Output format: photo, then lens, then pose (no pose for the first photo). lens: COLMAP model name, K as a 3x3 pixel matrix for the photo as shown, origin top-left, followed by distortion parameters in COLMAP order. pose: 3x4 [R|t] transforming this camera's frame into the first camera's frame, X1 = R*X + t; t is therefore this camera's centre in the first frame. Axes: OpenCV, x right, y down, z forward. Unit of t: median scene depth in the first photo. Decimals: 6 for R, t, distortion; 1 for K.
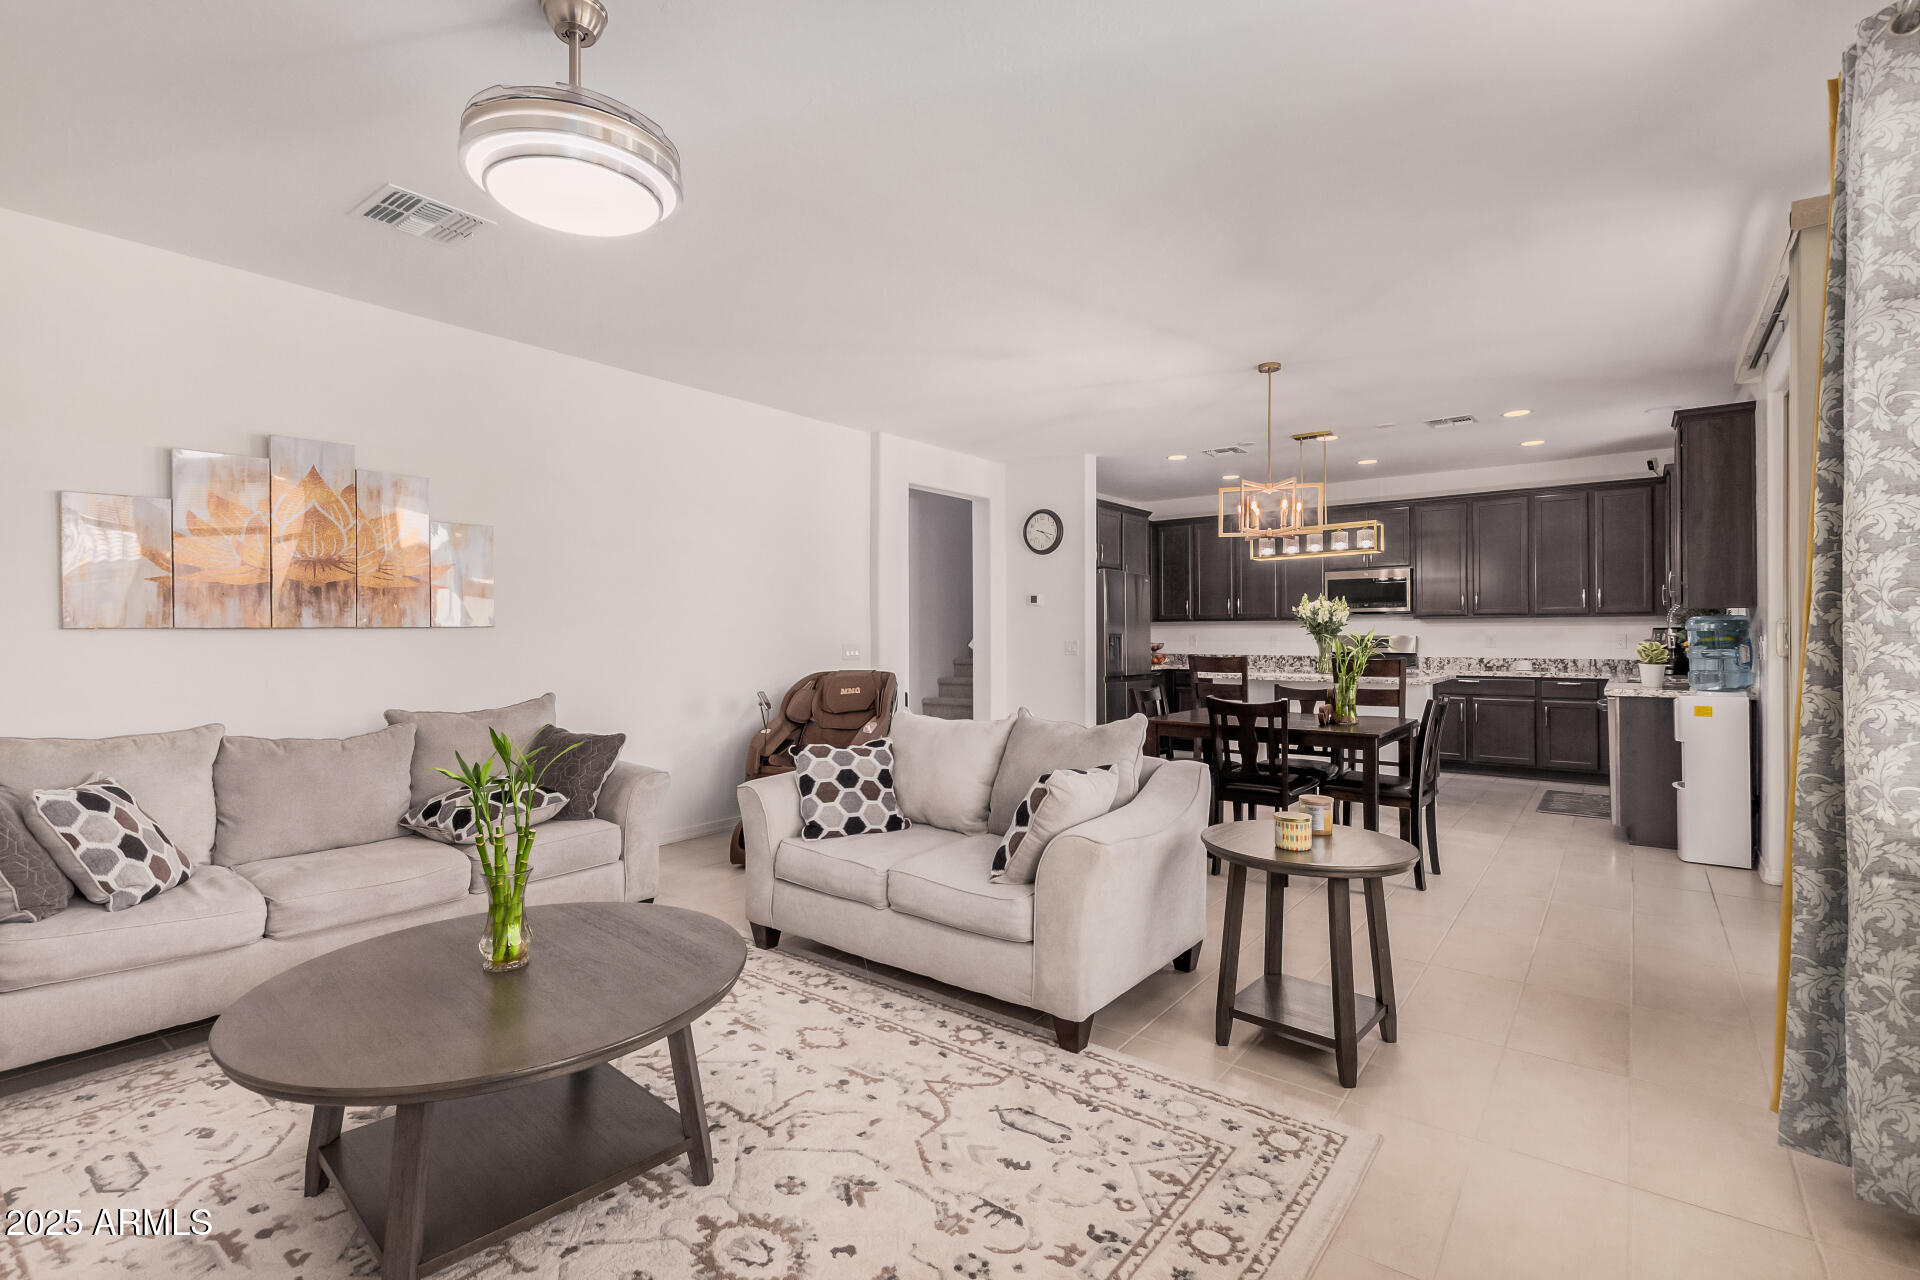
lens RADIAL K [[878.3, 0, 952.3], [0, 878.3, 640.1], [0, 0, 1]] dist [0.007951, -0.000965]
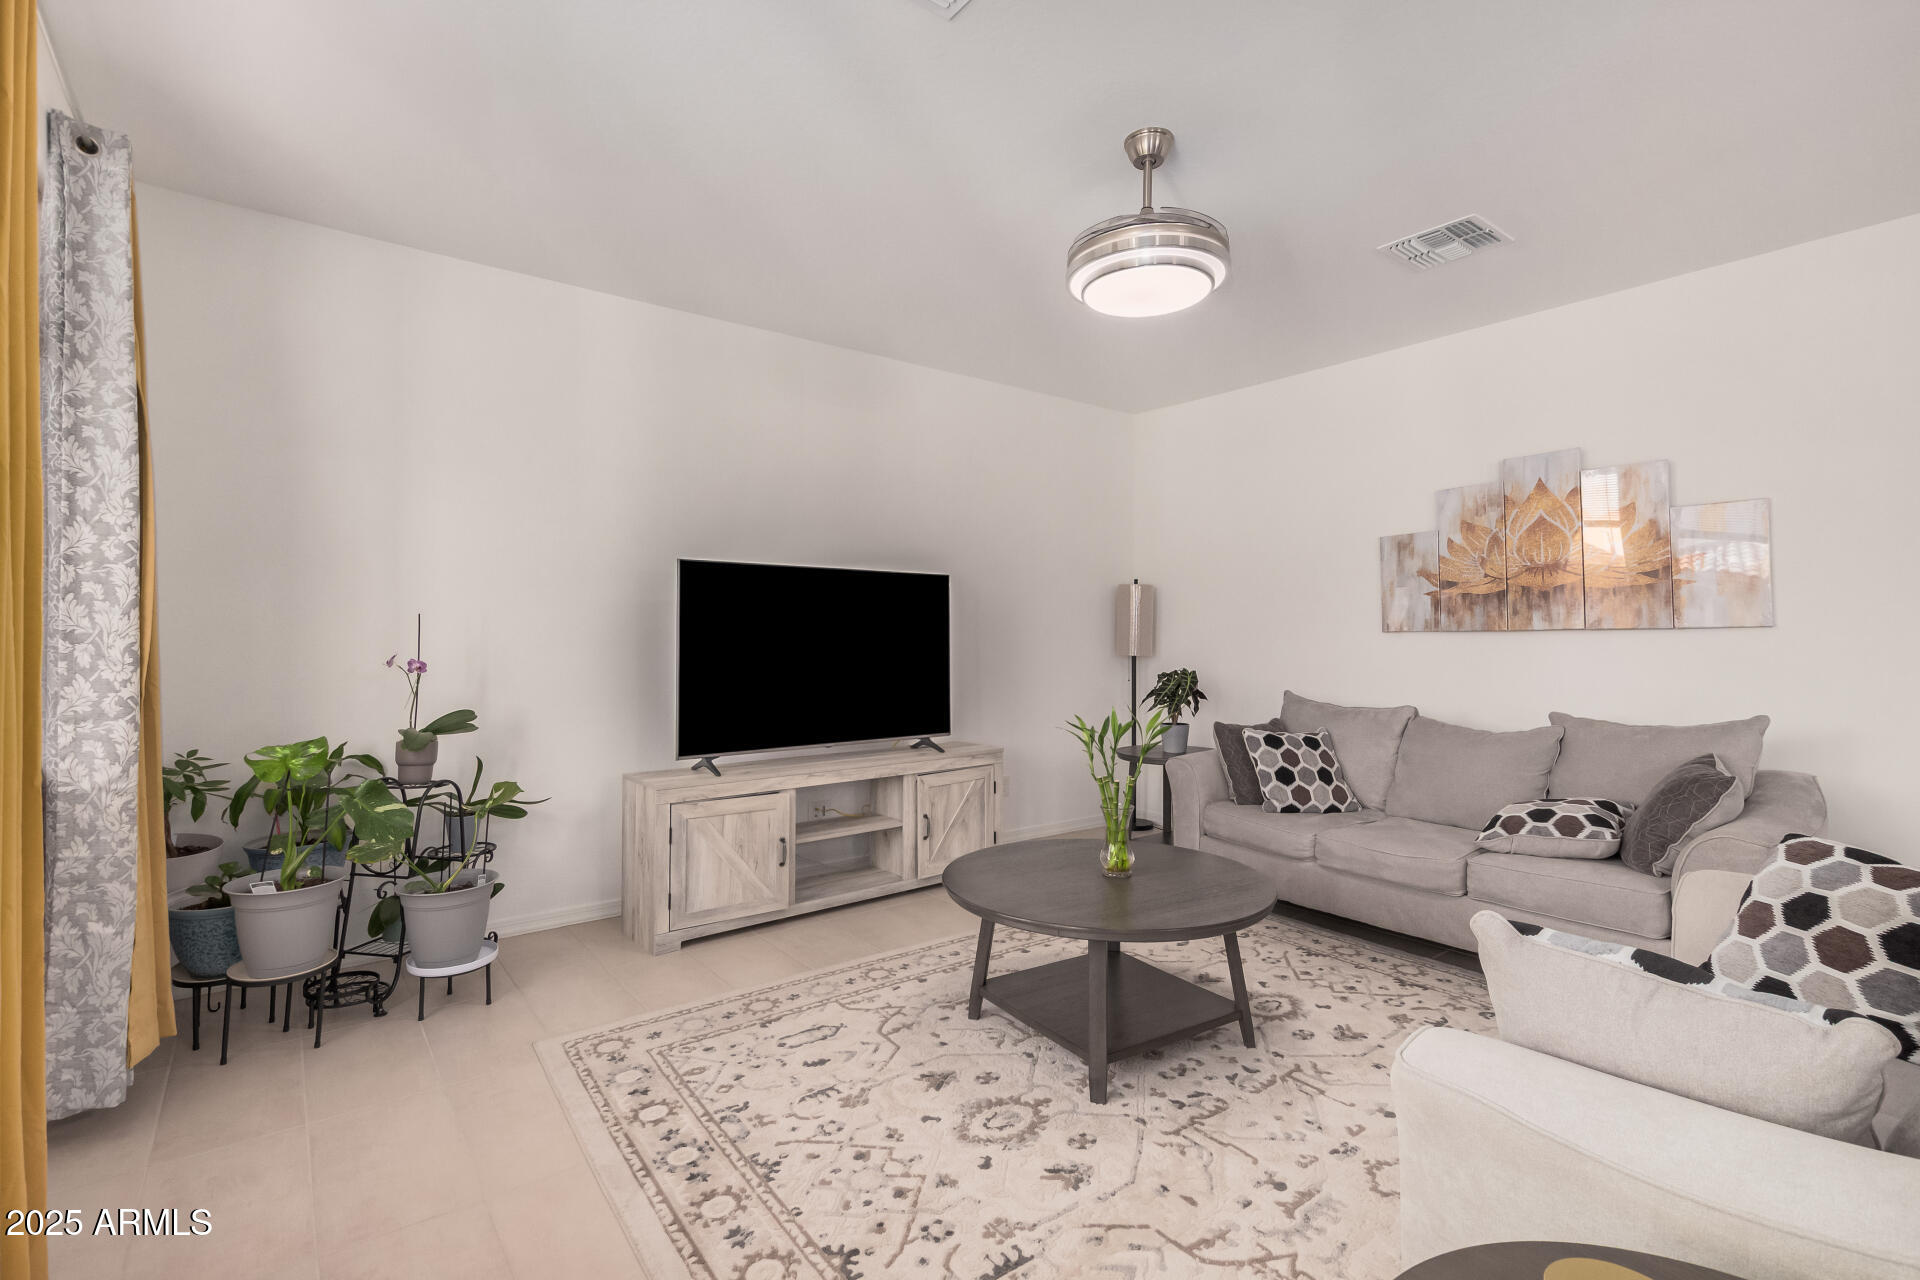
lens RADIAL K [[878.3, 0, 960.0], [0, 878.3, 631.2], [0, 0, 1]] dist [0.007951, -0.000965]
pose [[-0.254321, -0.005101, -0.967106, 0.722703], [-0.007632, 0.999966, -0.003267, -0.005369], [0.967090, 0.006550, -0.254352, 0.893198]]
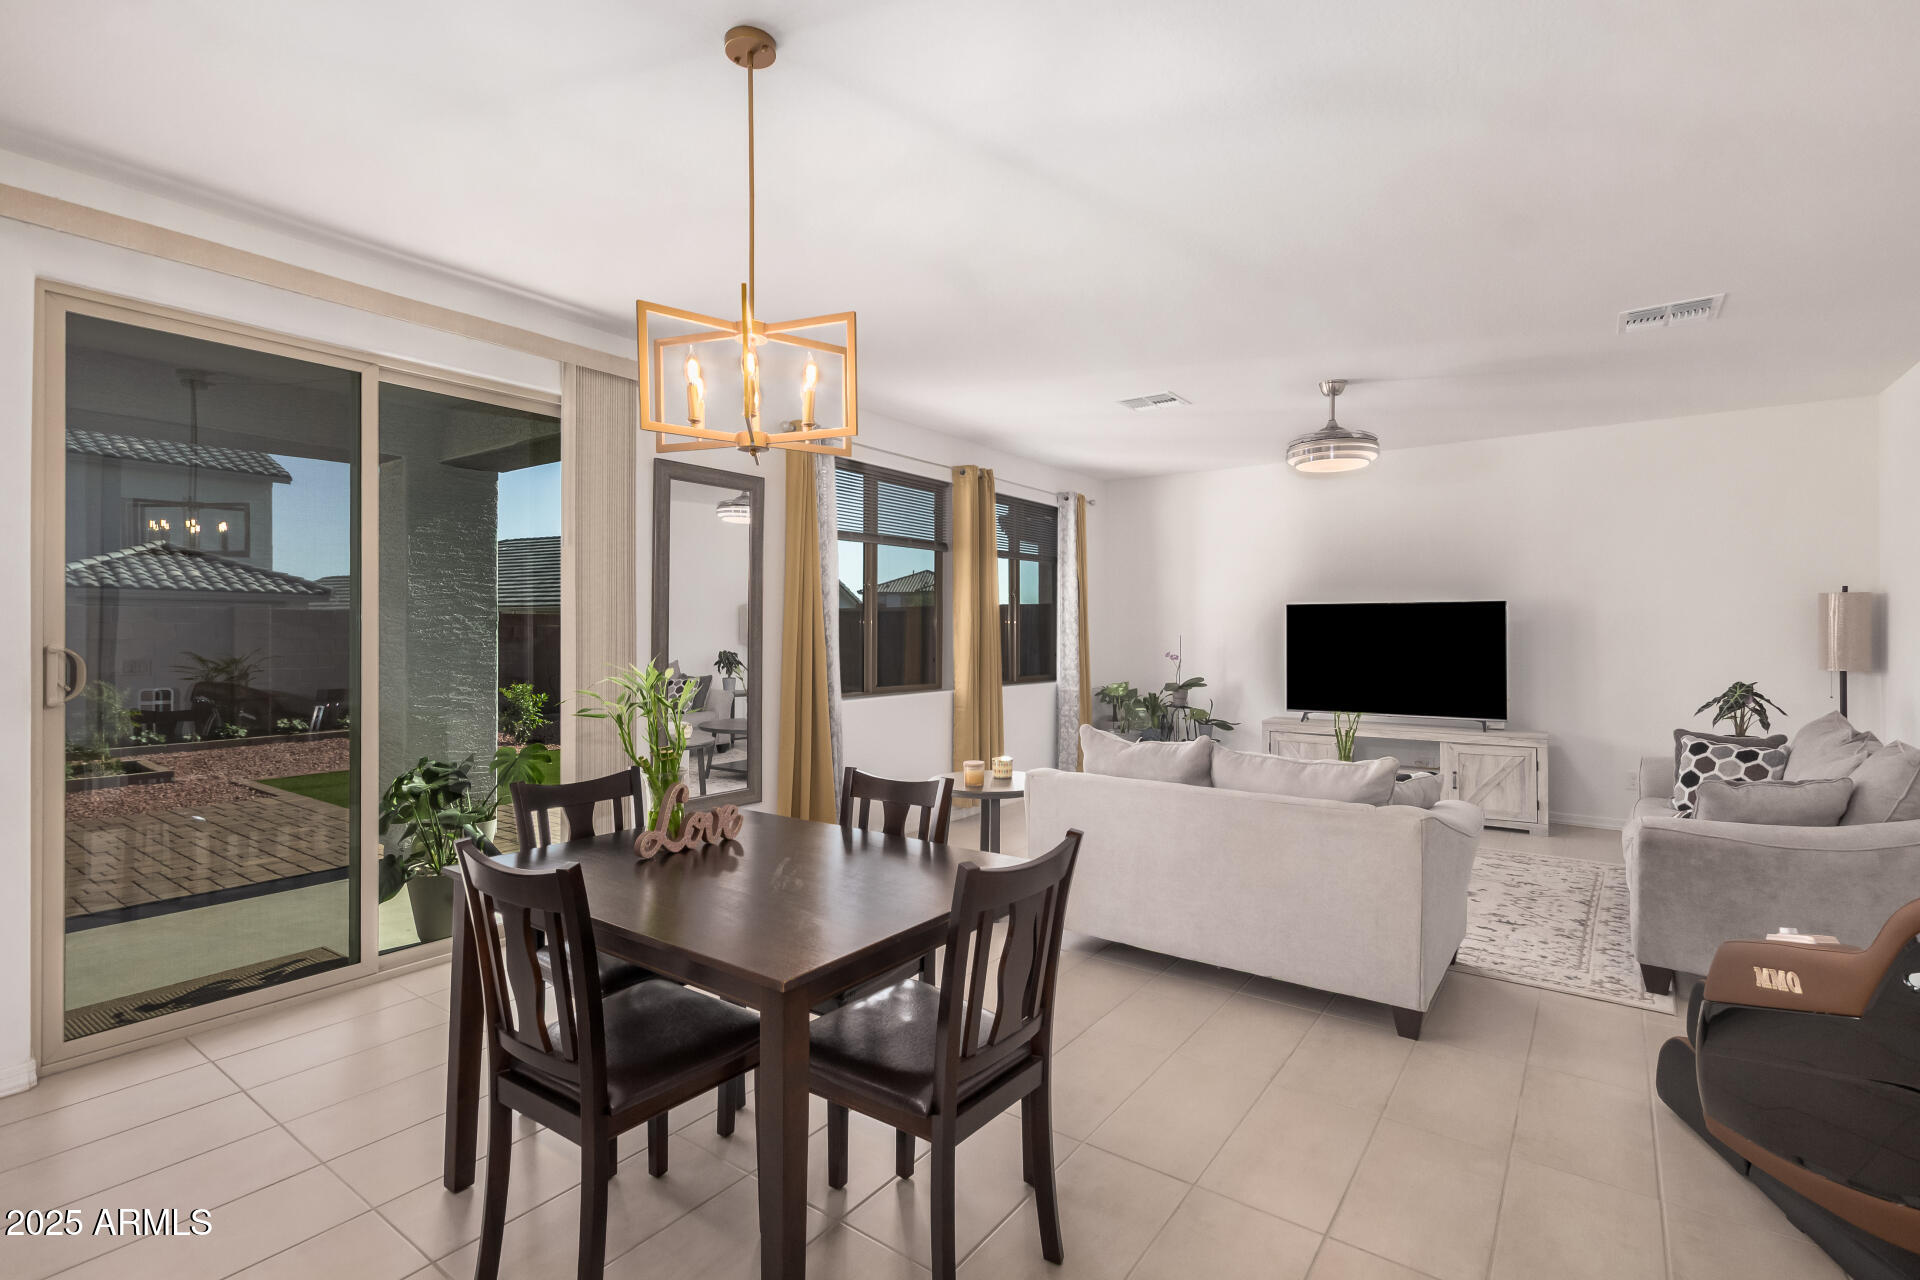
lens RADIAL K [[878.3, 0, 954.9], [0, 878.3, 631.3], [0, 0, 1]] dist [0.007951, -0.000965]
pose [[-0.999663, 0.000915, -0.025950, 0.540680], [0.000766, 0.999983, 0.005762, -0.059524], [0.025955, 0.005740, -0.999647, 2.795940]]
